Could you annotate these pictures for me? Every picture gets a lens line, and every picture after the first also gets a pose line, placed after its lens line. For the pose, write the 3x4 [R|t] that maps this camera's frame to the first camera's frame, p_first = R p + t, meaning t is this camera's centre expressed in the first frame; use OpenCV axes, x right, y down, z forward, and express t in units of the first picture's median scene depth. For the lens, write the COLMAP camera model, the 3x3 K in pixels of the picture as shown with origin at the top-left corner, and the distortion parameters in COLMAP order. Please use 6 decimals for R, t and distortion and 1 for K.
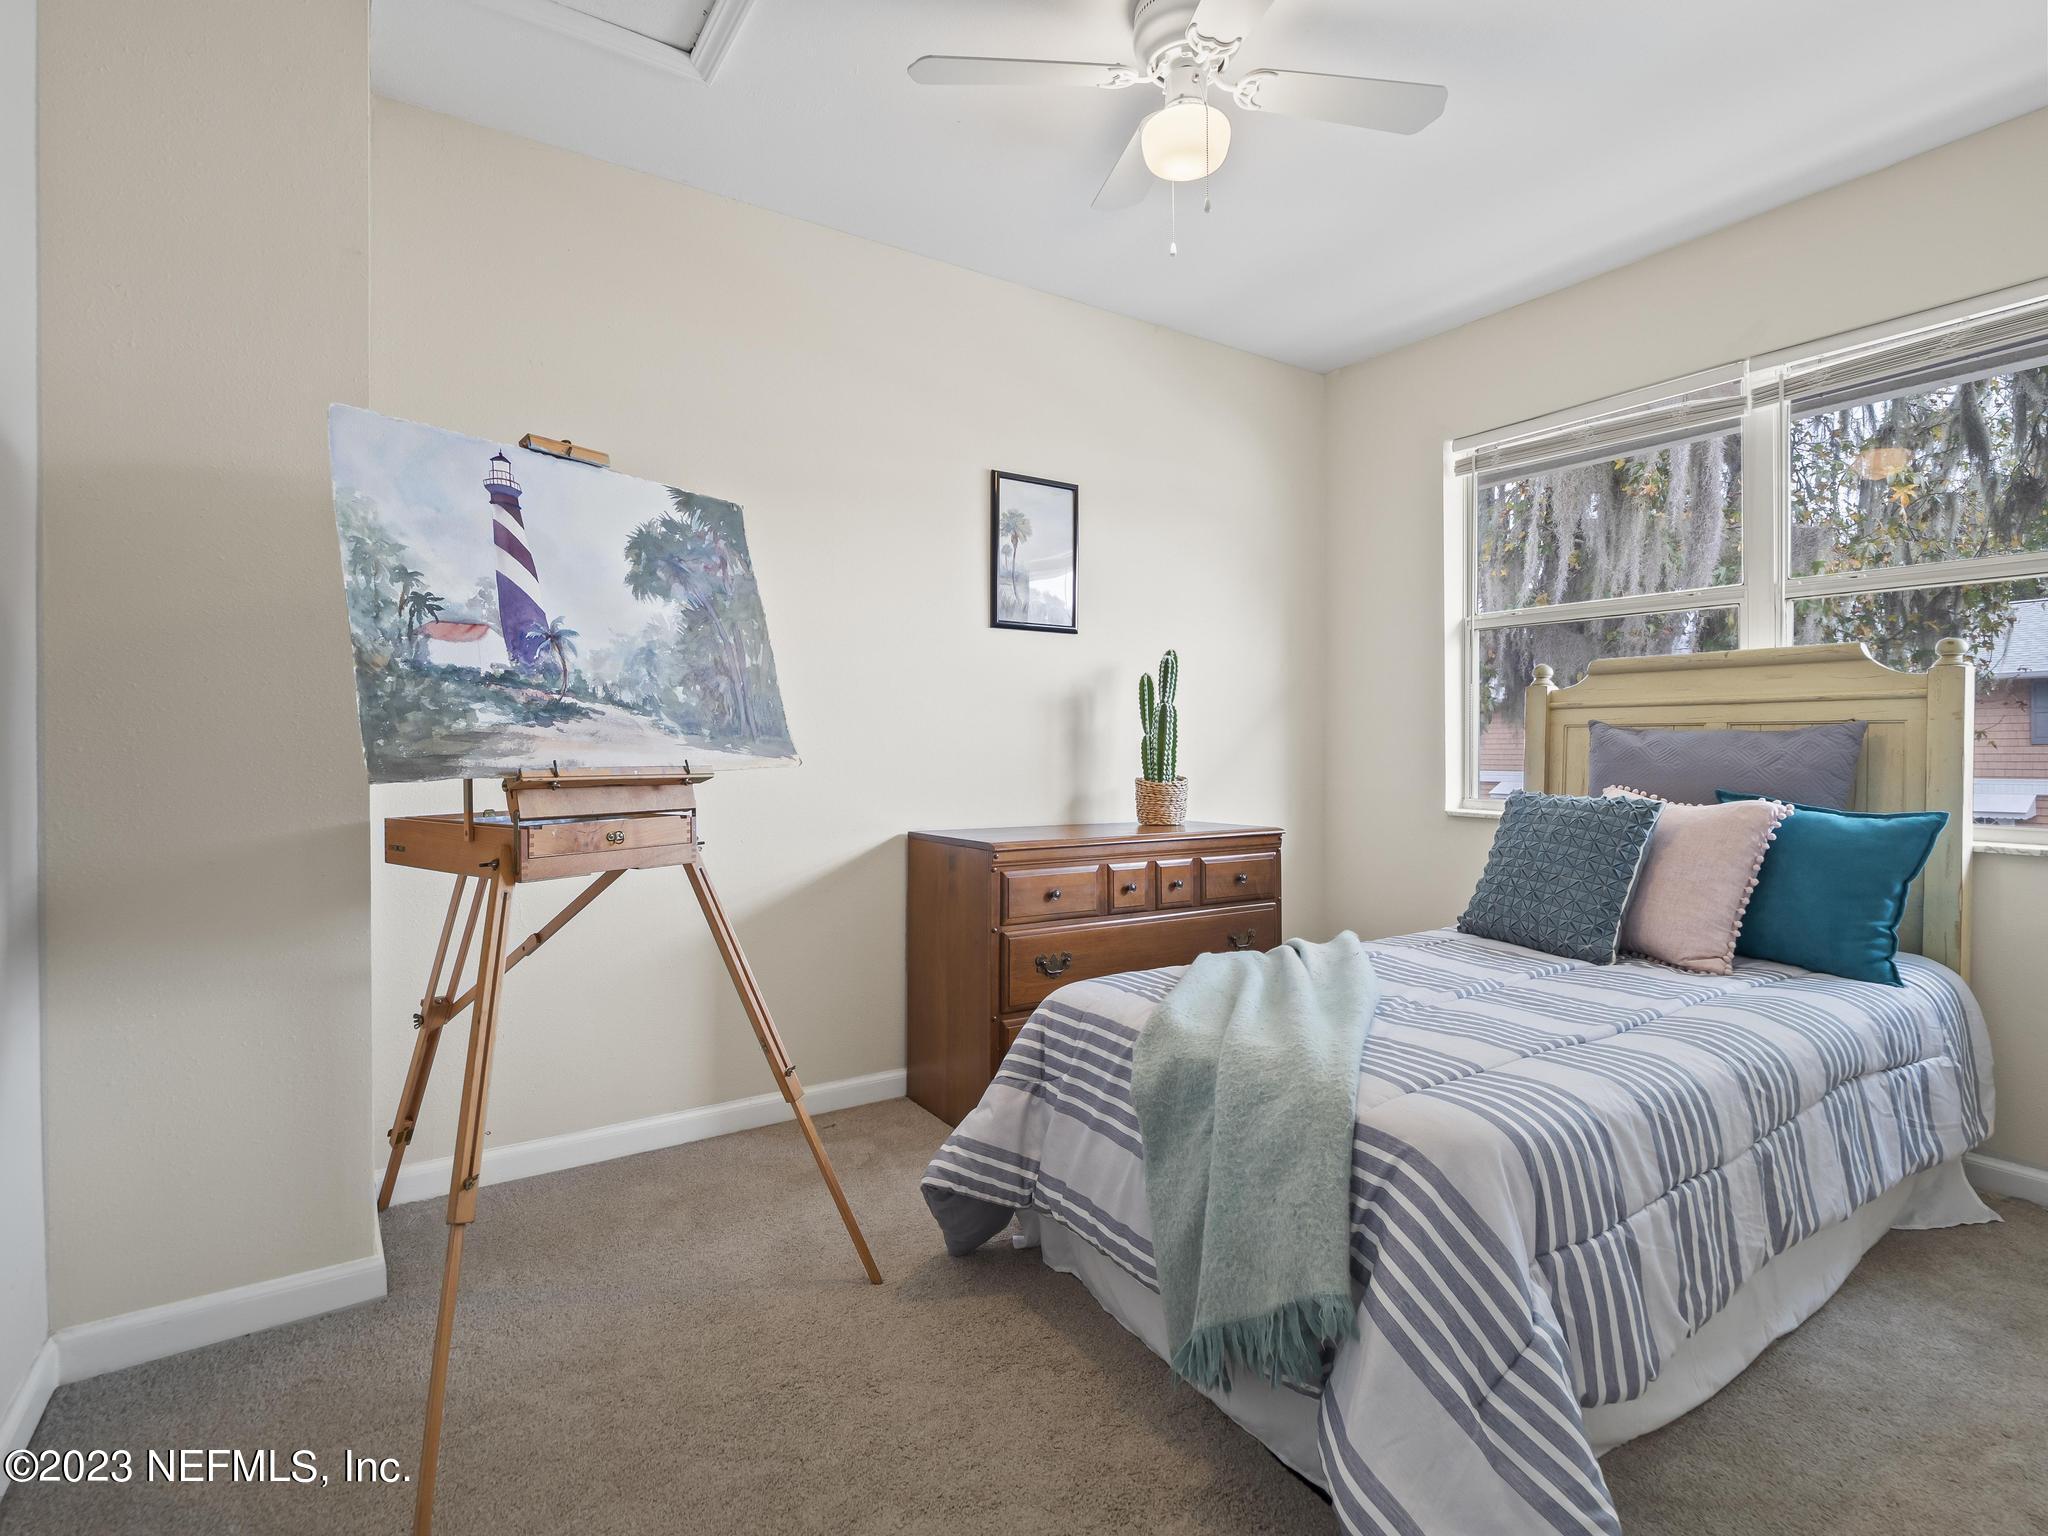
lens RADIAL K [[1005.8, 0, 1003.2], [0, 1005.8, 759.6], [0, 0, 1]] dist [-0.007681, -0.004039]
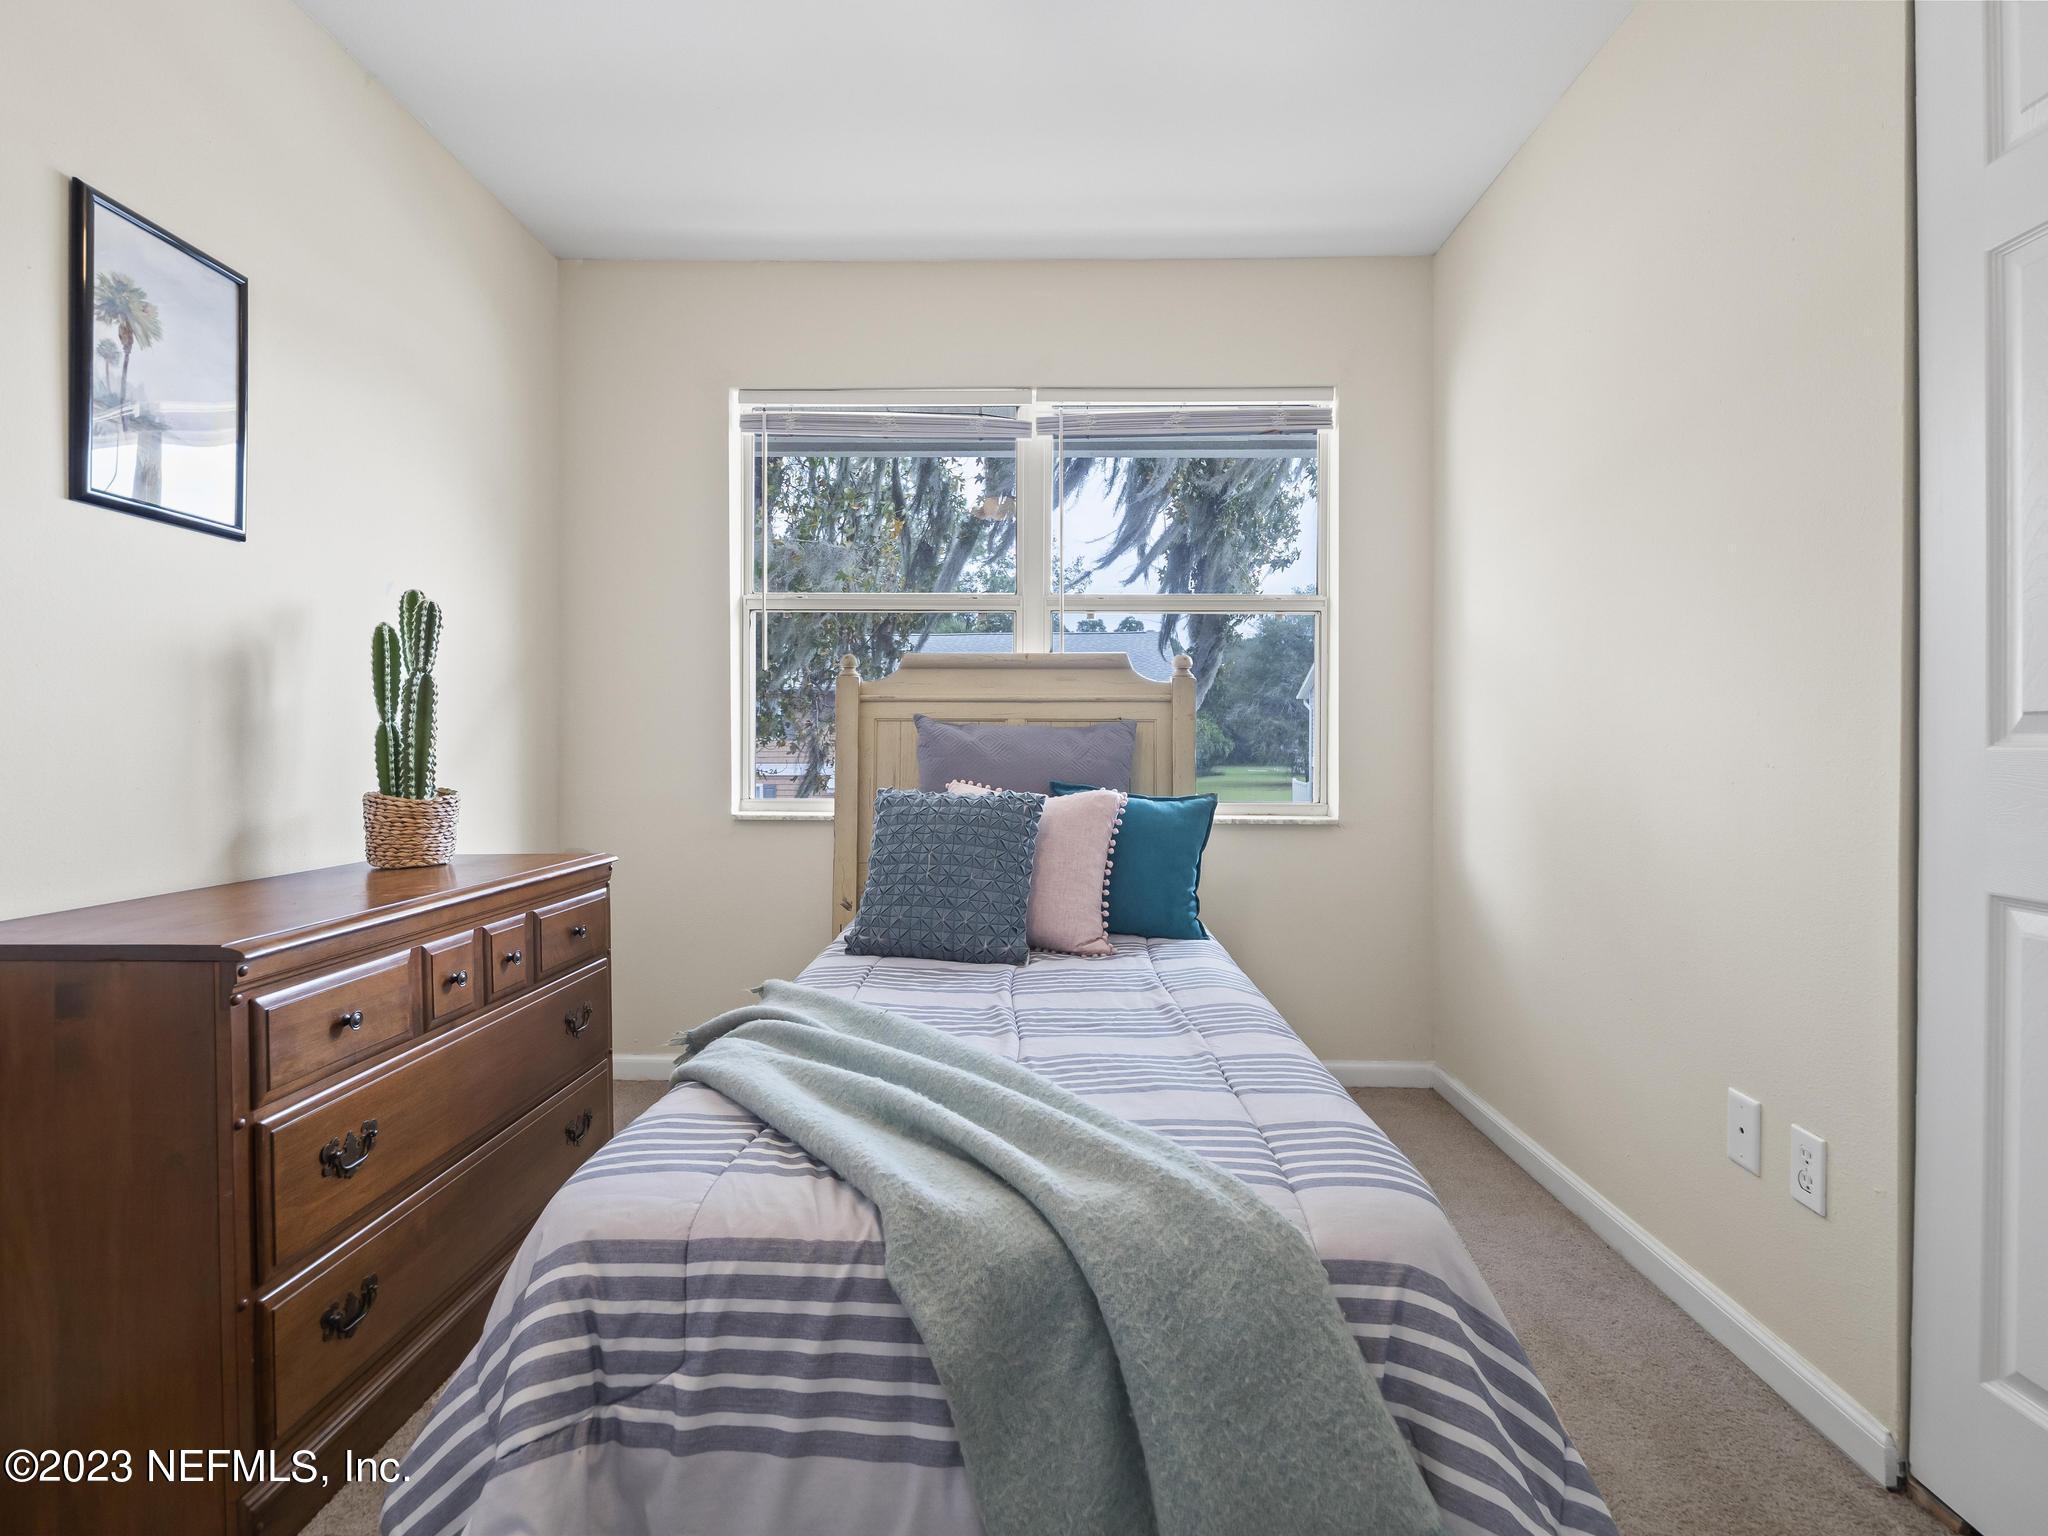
lens RADIAL K [[1005.8, 0, 1031.2], [0, 1005.8, 758.8], [0, 0, 1]] dist [-0.007681, -0.004039]
pose [[0.548872, -0.015900, 0.835755, -0.191970], [0.010227, 0.999872, 0.012306, -0.007356], [-0.835844, 0.001793, 0.548964, 0.406767]]
